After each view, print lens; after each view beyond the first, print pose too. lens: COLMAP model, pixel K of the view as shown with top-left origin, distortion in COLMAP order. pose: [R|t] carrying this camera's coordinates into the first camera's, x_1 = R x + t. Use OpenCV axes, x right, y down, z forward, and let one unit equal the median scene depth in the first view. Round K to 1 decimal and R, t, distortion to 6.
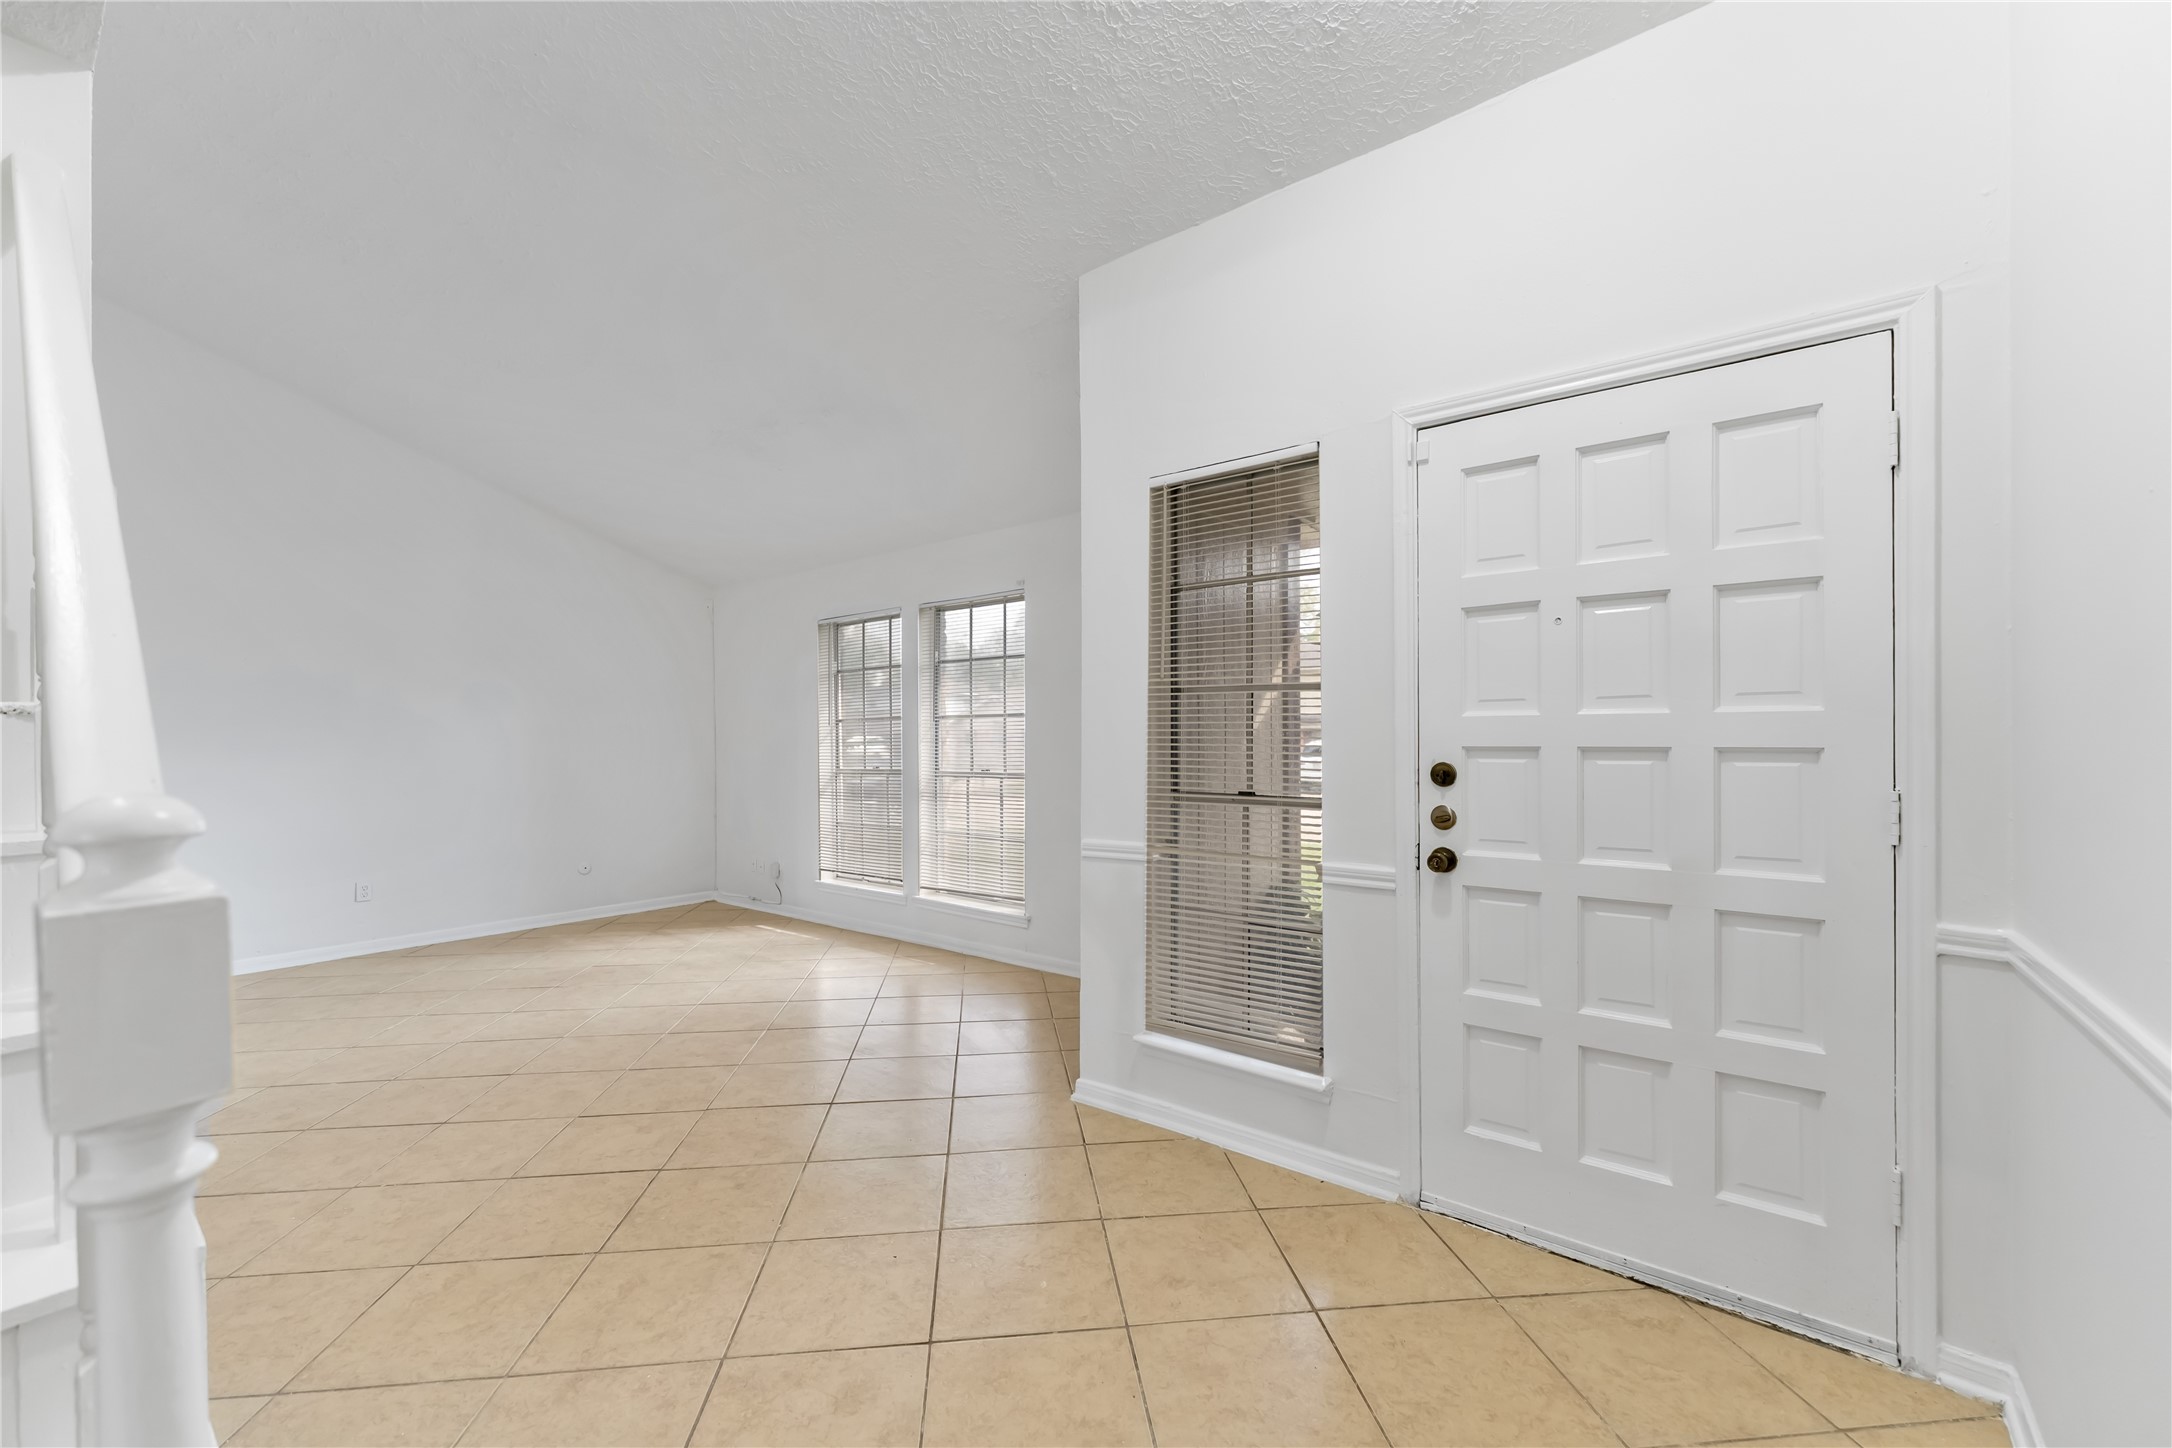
lens RADIAL K [[877.3, 0, 1081.1], [0, 877.3, 735.7], [0, 0, 1]] dist [-0.003096, 0.000155]
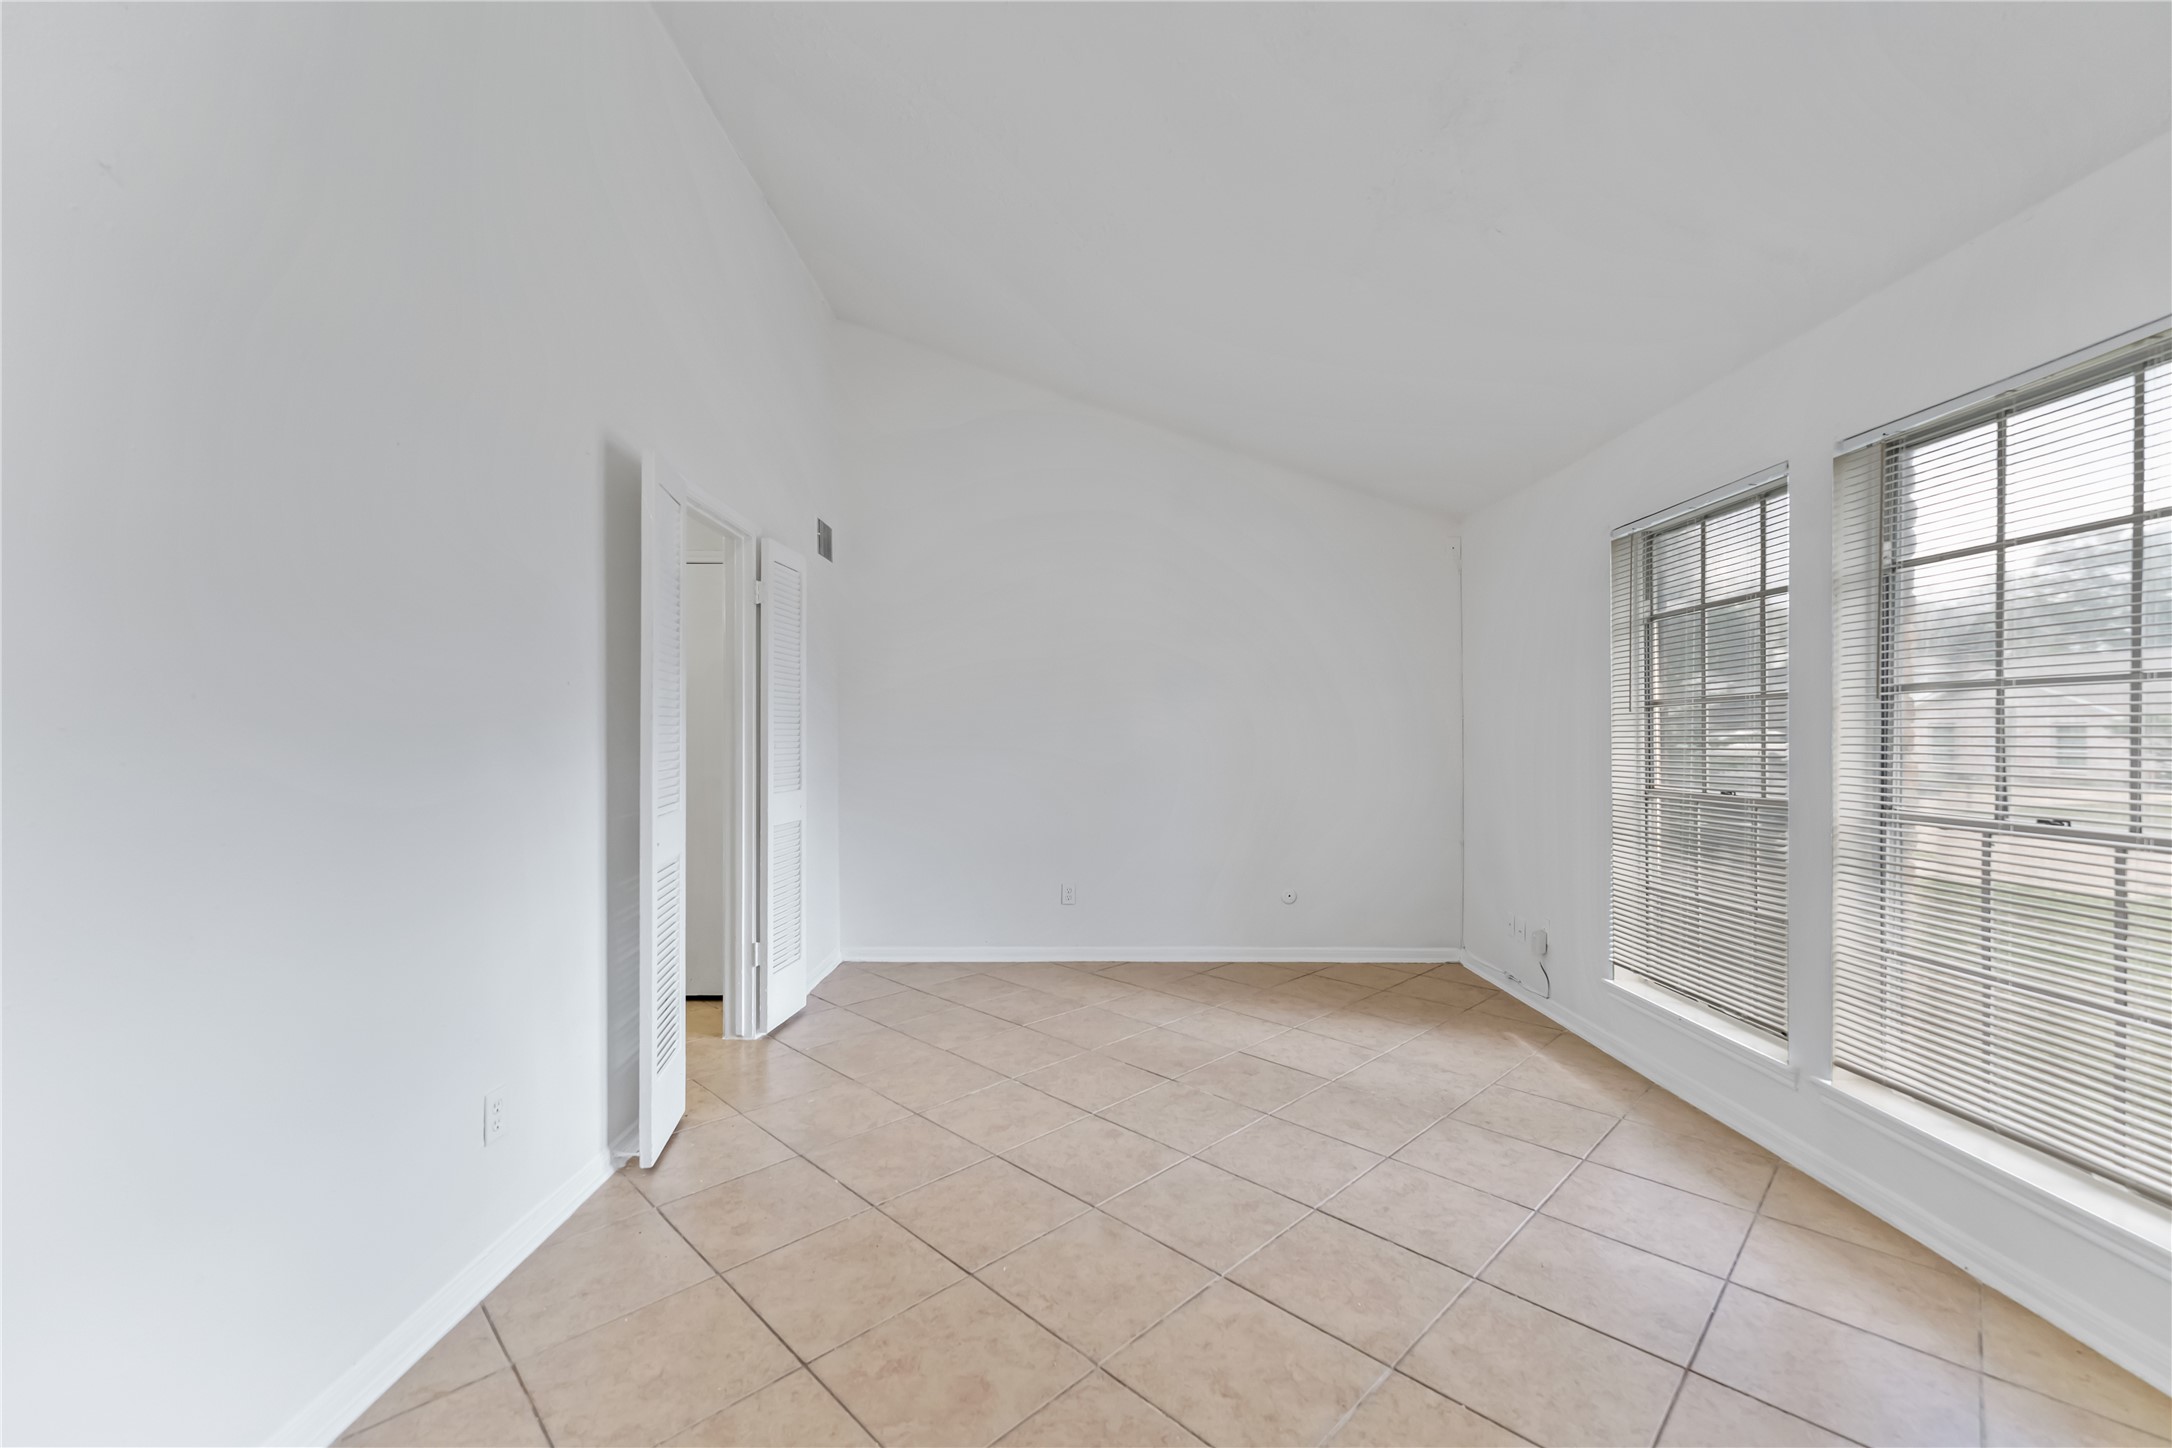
lens RADIAL K [[877.3, 0, 1081.0], [0, 877.3, 733.0], [0, 0, 1]] dist [-0.003096, 0.000155]
pose [[0.622772, 0.006126, -0.782379, -0.071564], [-0.003710, 0.999981, 0.004877, 0.000104], [0.782395, -0.000135, 0.622783, 0.405962]]
